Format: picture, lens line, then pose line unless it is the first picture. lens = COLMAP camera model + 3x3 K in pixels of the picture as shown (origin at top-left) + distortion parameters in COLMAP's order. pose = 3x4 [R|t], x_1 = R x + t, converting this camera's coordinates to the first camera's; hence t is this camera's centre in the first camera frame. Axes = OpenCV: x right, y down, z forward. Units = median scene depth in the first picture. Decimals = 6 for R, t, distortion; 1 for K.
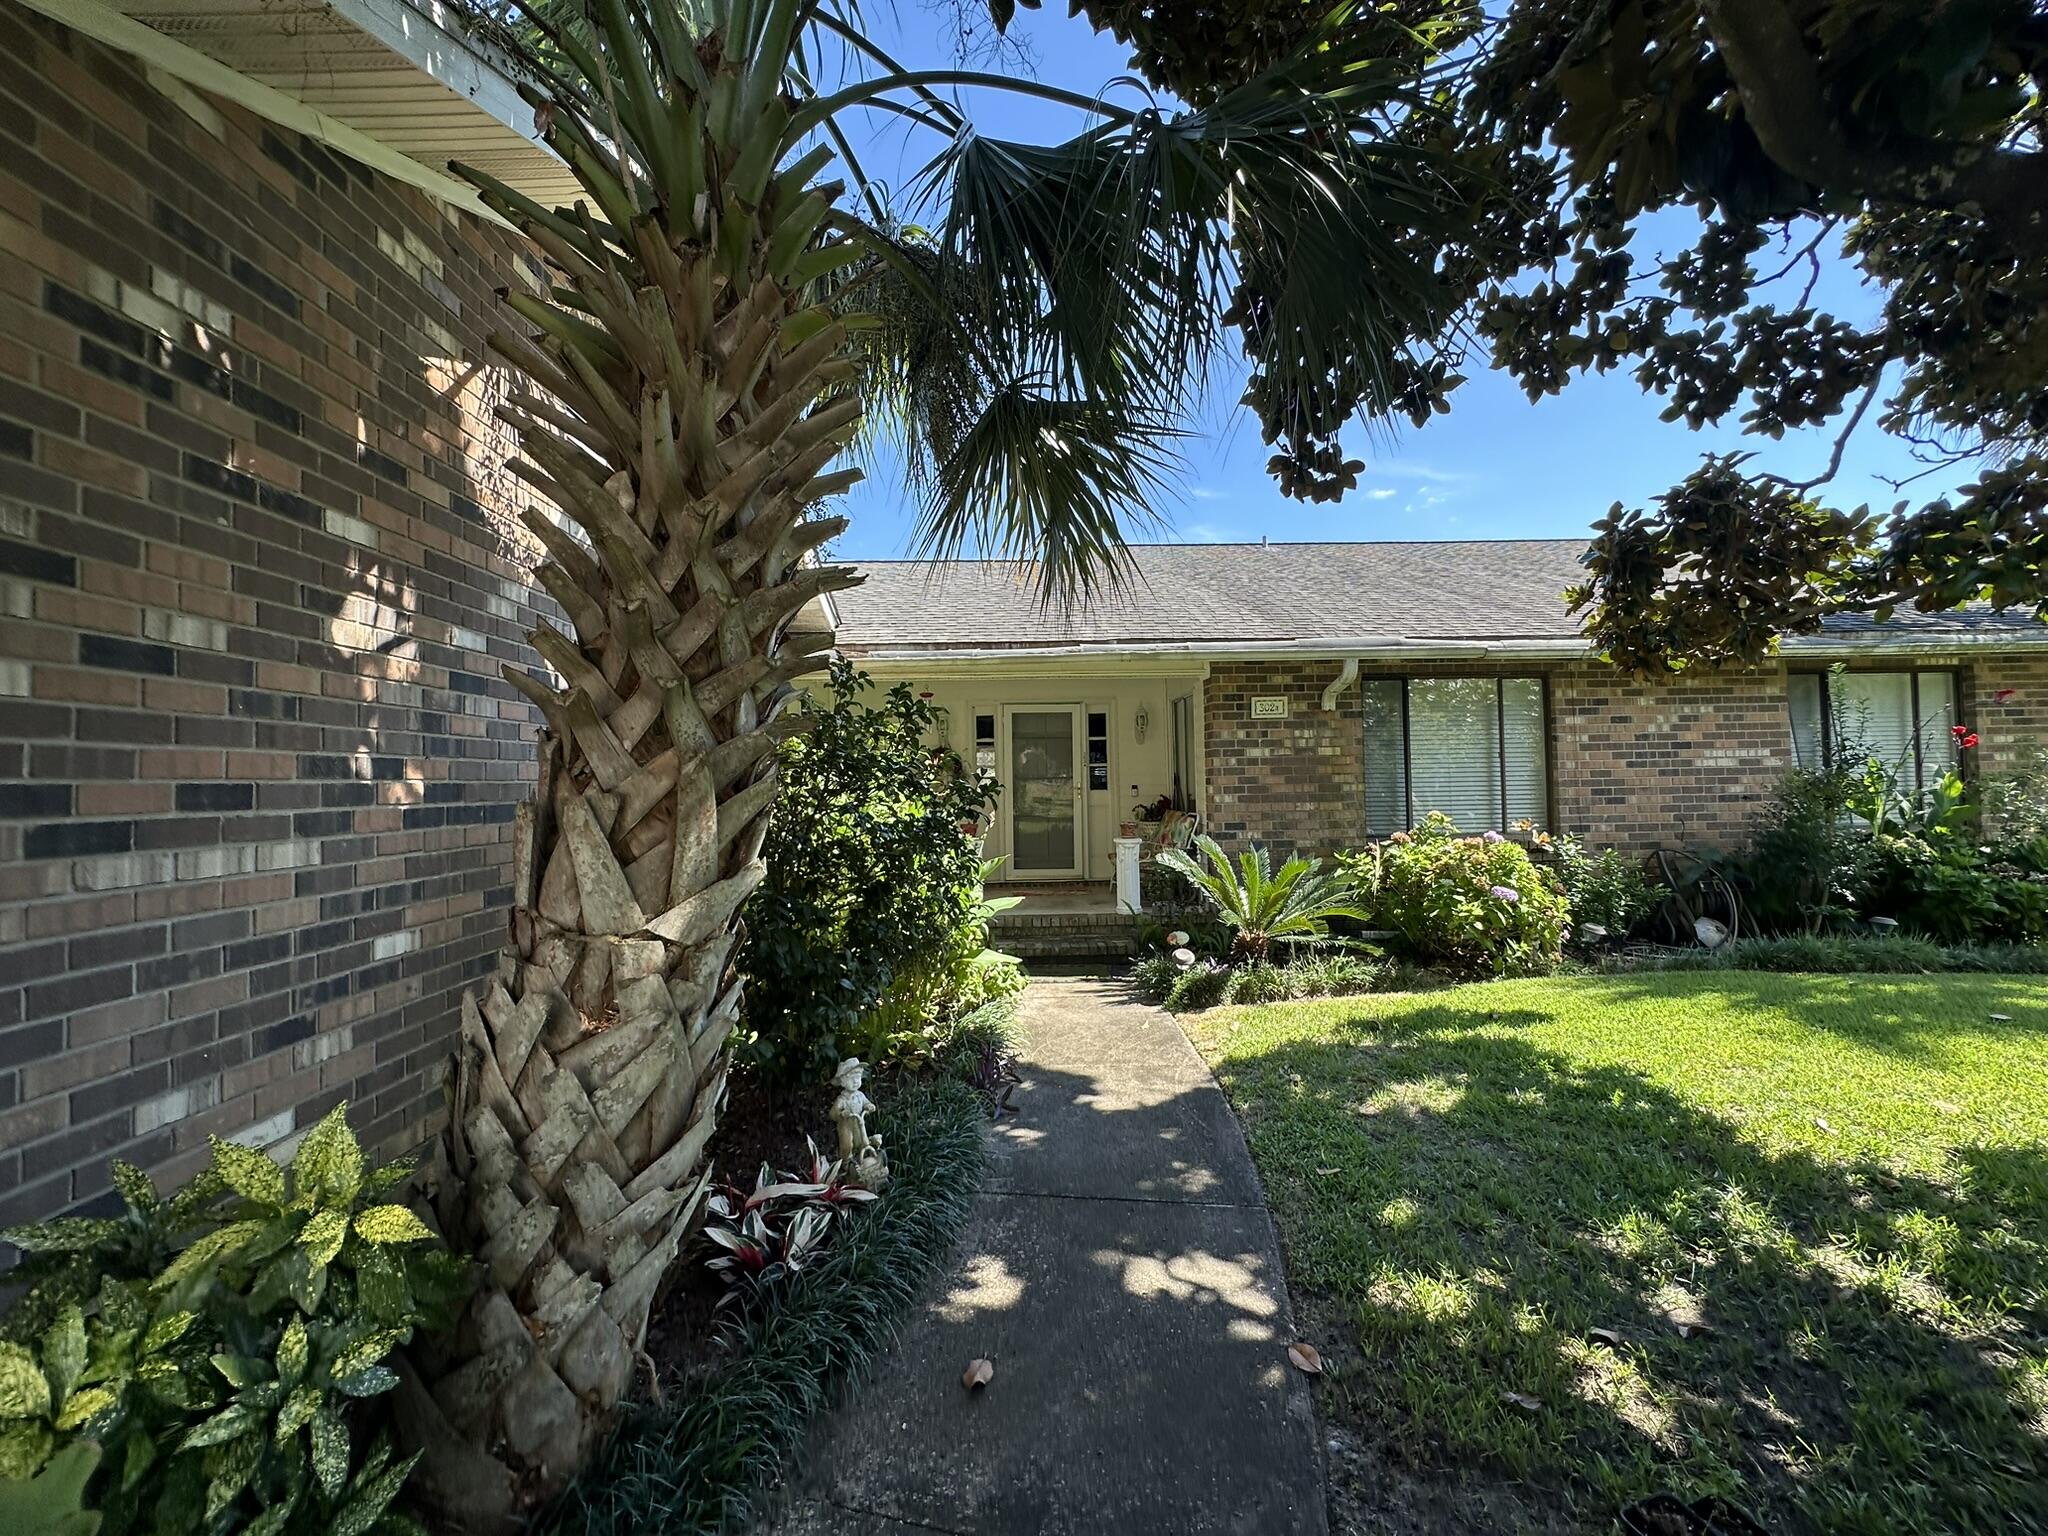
lens RADIAL K [[820.8, 0, 1022.4], [0, 820.8, 766.6], [0, 0, 1]] dist [-0.002558, 0.000406]
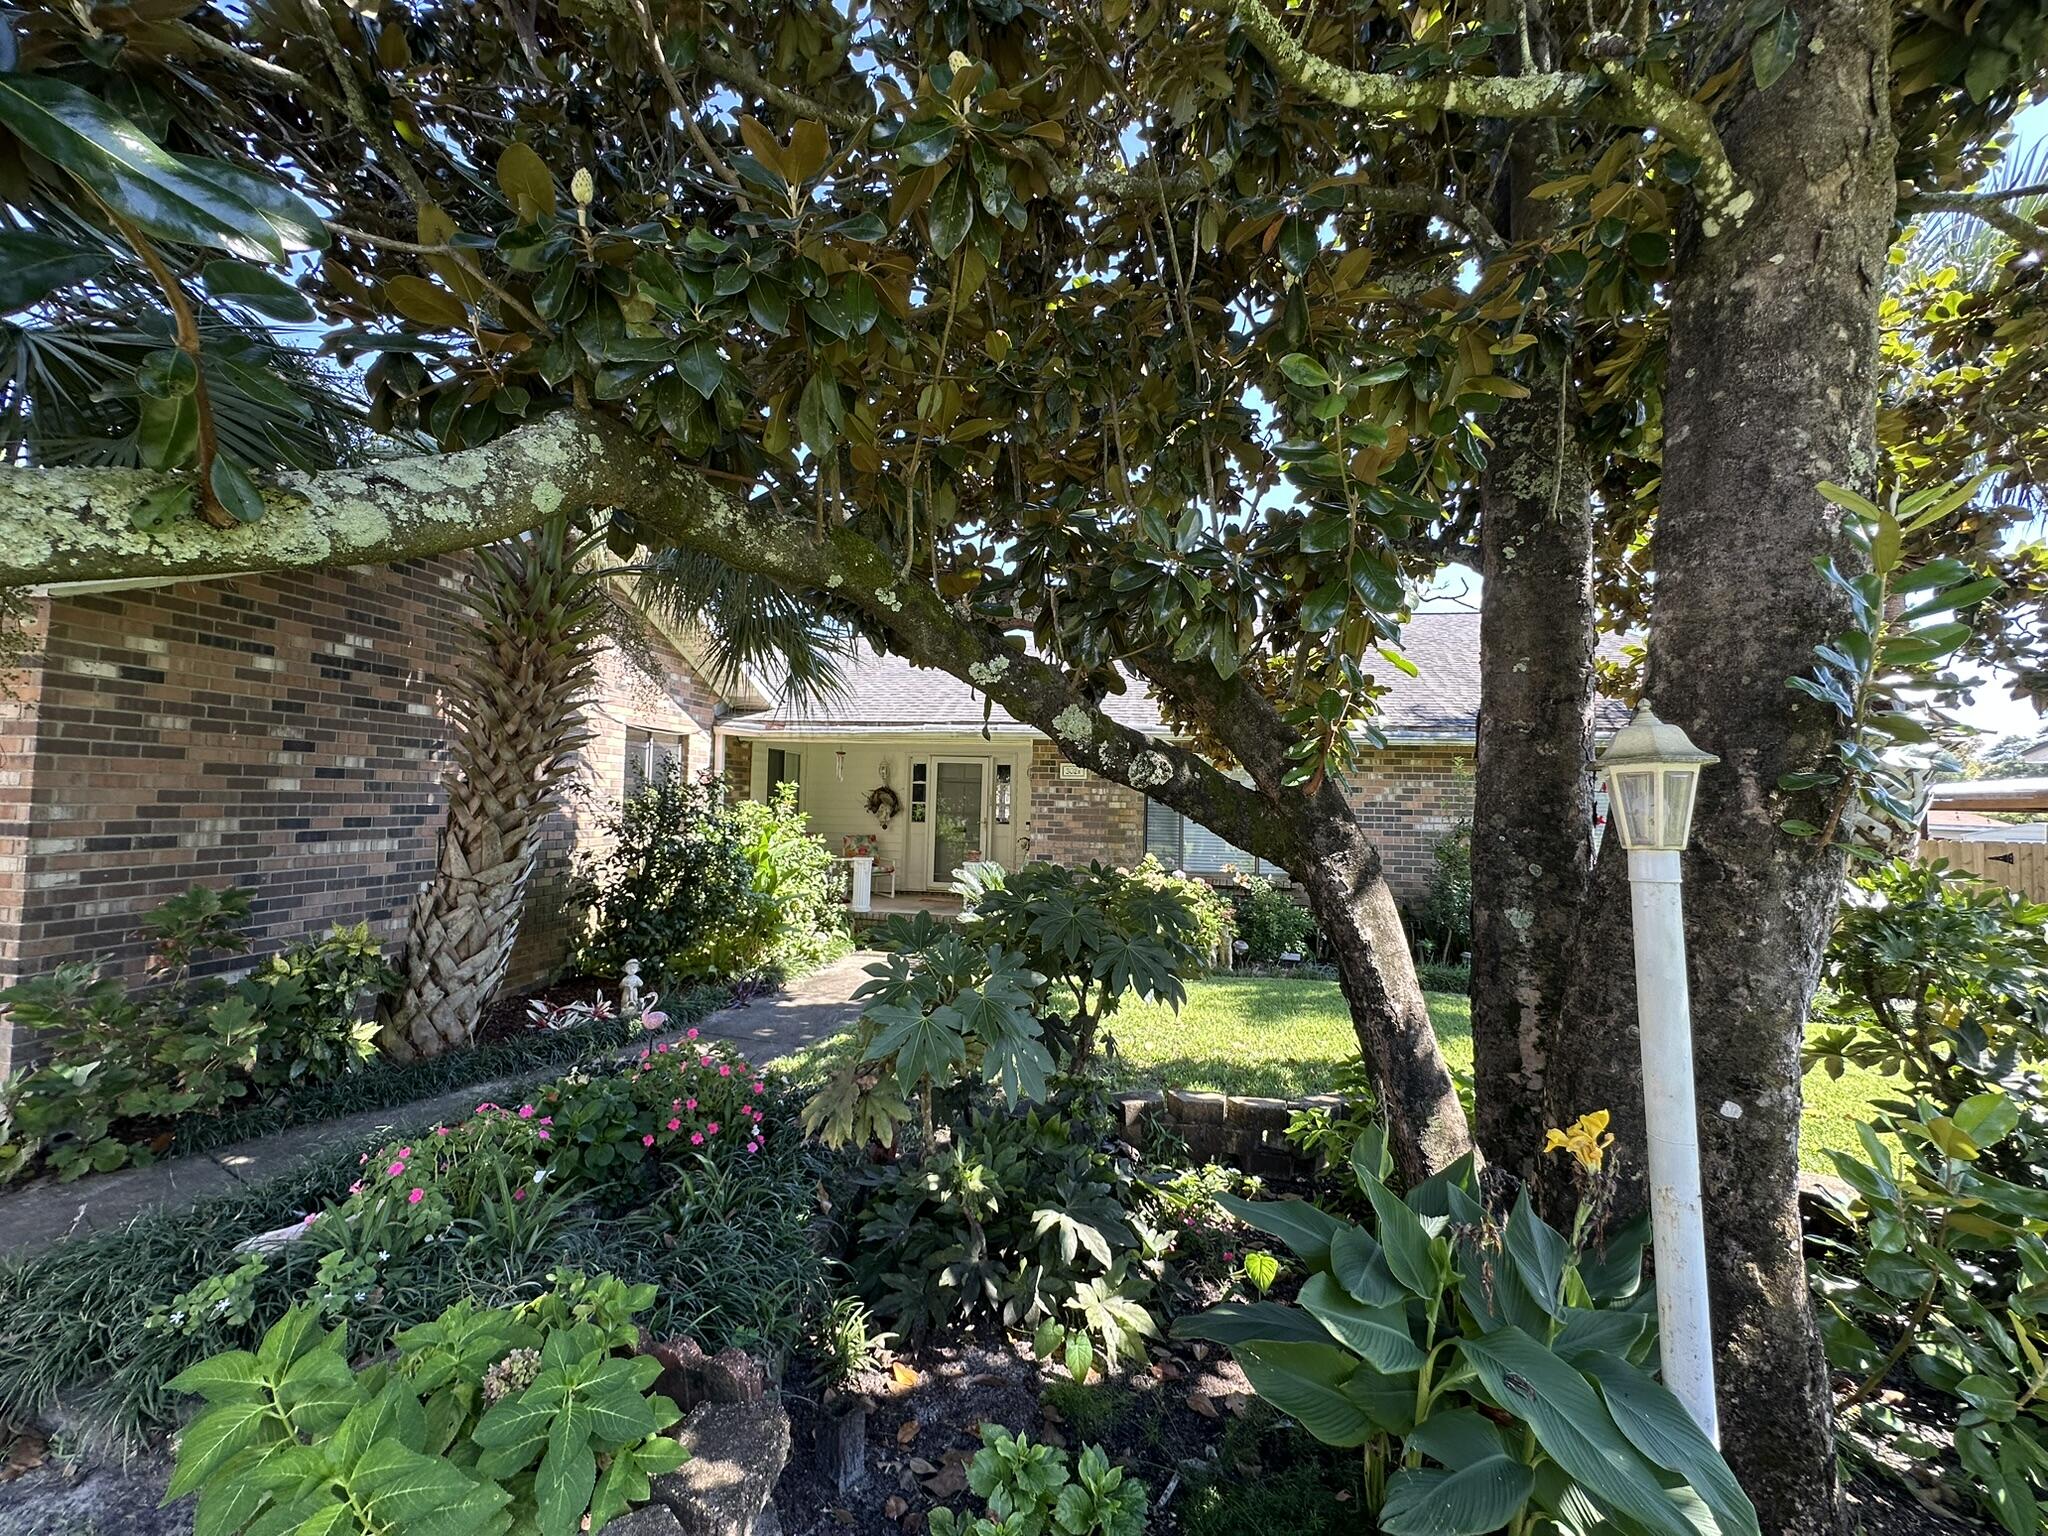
lens RADIAL K [[820.8, 0, 1022.4], [0, 820.8, 766.6], [0, 0, 1]] dist [-0.002558, 0.000406]
pose [[0.983707, 0.034555, -0.176429, 1.485644], [-0.038654, 0.999055, -0.019851, -0.160451], [0.175576, 0.026347, 0.984113, -1.155659]]
